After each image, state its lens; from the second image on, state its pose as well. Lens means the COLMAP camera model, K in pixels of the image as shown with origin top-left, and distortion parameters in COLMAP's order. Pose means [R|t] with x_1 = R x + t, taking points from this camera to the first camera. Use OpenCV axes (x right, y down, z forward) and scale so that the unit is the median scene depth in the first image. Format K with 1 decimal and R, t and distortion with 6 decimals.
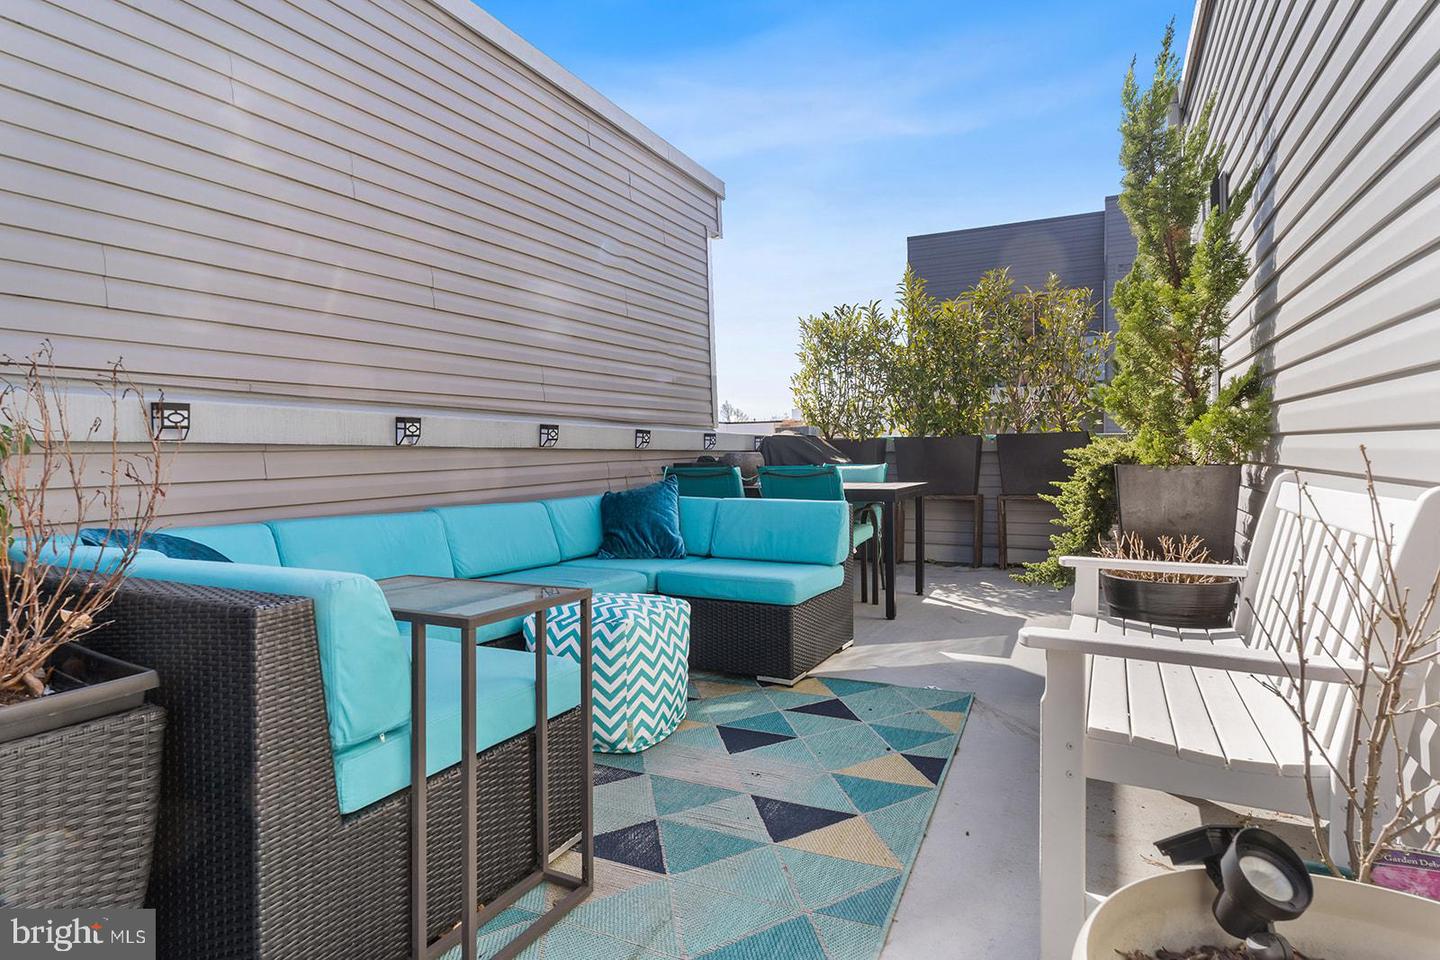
lens RADIAL K [[753.6, 0, 716.0], [0, 753.6, 490.0], [0, 0, 1]] dist [0.001404, 0.000536]
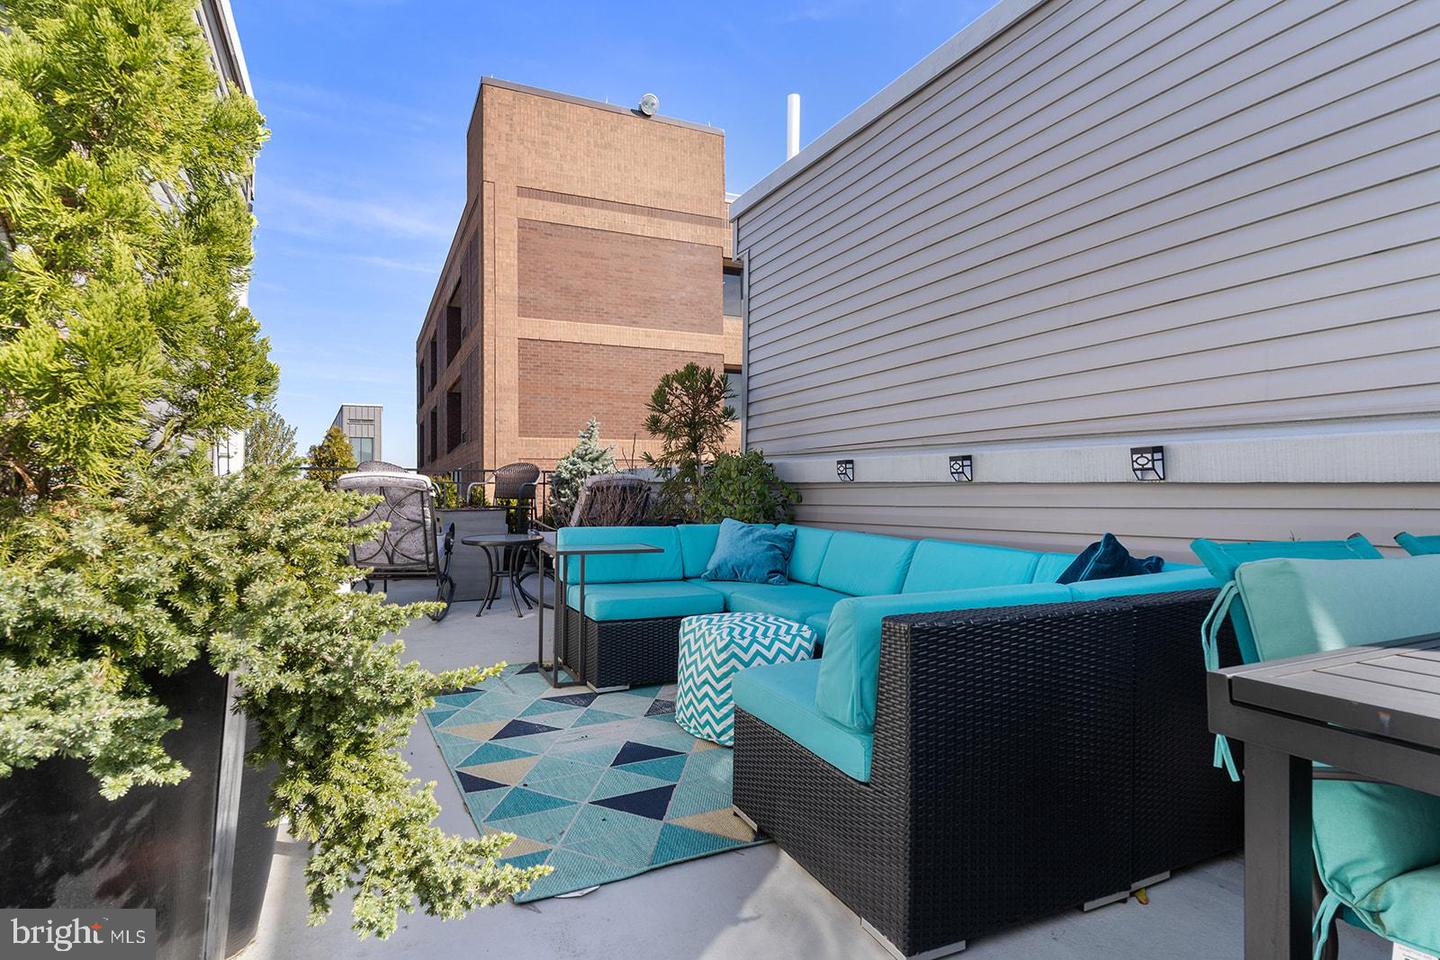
lens RADIAL K [[753.6, 0, 716.0], [0, 753.6, 490.0], [0, 0, 1]] dist [0.001404, 0.000536]
pose [[-0.611092, 0.003895, -0.791550, 0.929813], [-0.027727, 0.999269, 0.026322, -0.092766], [0.791074, 0.038032, -0.610537, 1.924291]]
